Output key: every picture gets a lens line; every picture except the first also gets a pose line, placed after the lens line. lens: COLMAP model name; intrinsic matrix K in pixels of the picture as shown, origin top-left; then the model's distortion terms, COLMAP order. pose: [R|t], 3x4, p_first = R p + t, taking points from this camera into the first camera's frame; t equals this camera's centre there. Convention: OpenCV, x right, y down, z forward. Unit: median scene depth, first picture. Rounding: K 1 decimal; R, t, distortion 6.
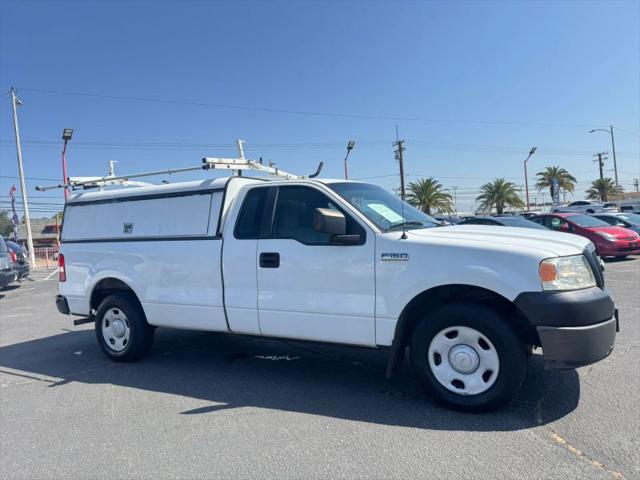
lens RADIAL K [[445.1, 0, 315.5], [0, 445.1, 236.6], [0, 0, 1]] dist [0.089636, -0.137567]
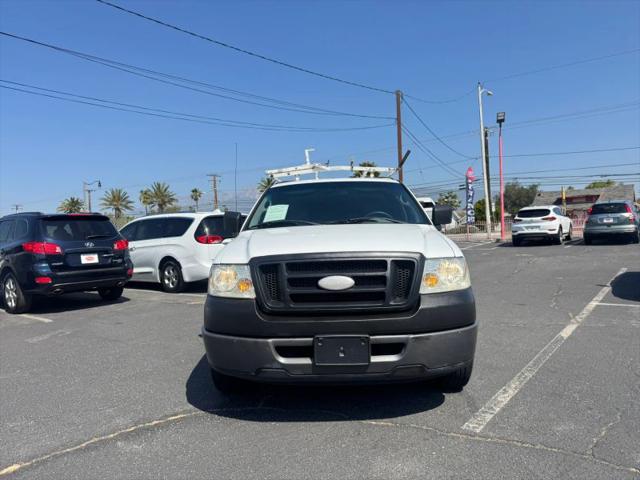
lens RADIAL K [[445.1, 0, 315.5], [0, 445.1, 236.6], [0, 0, 1]] dist [0.089636, -0.137567]
pose [[0.455559, 0.049635, -0.888821, 0.955458], [0.008977, 0.998137, 0.060341, -0.048189], [0.890160, -0.035468, 0.454265, 0.444604]]
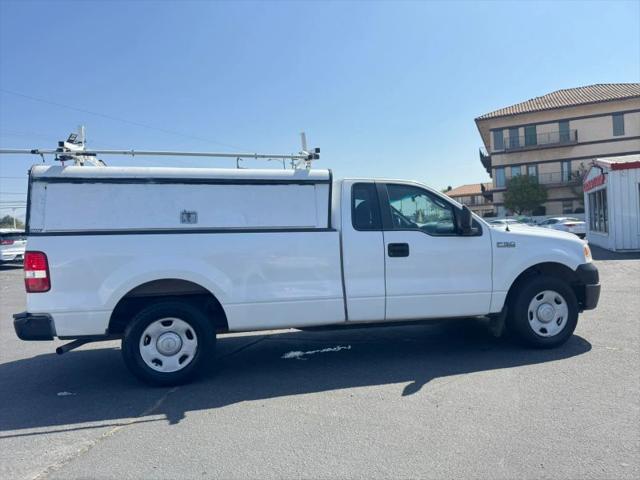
lens RADIAL K [[445.1, 0, 315.5], [0, 445.1, 236.6], [0, 0, 1]] dist [0.089636, -0.137567]
pose [[0.752539, 0.016509, 0.658341, -0.794671], [0.000606, 0.999668, -0.025761, 0.038599], [-0.658548, 0.019785, 0.752279, 0.247069]]
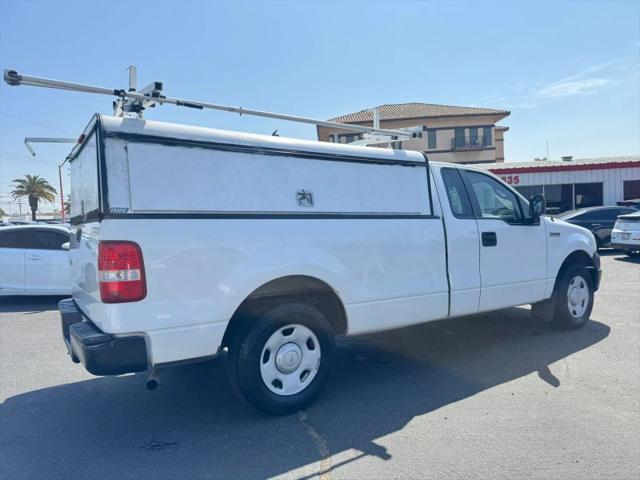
lens RADIAL K [[445.1, 0, 315.5], [0, 445.1, 236.6], [0, 0, 1]] dist [0.089636, -0.137567]
pose [[0.458492, 0.012771, 0.888607, -1.006559], [0.012033, 0.999716, -0.020576, 0.051857], [-0.888617, 0.020127, 0.458208, 0.709162]]
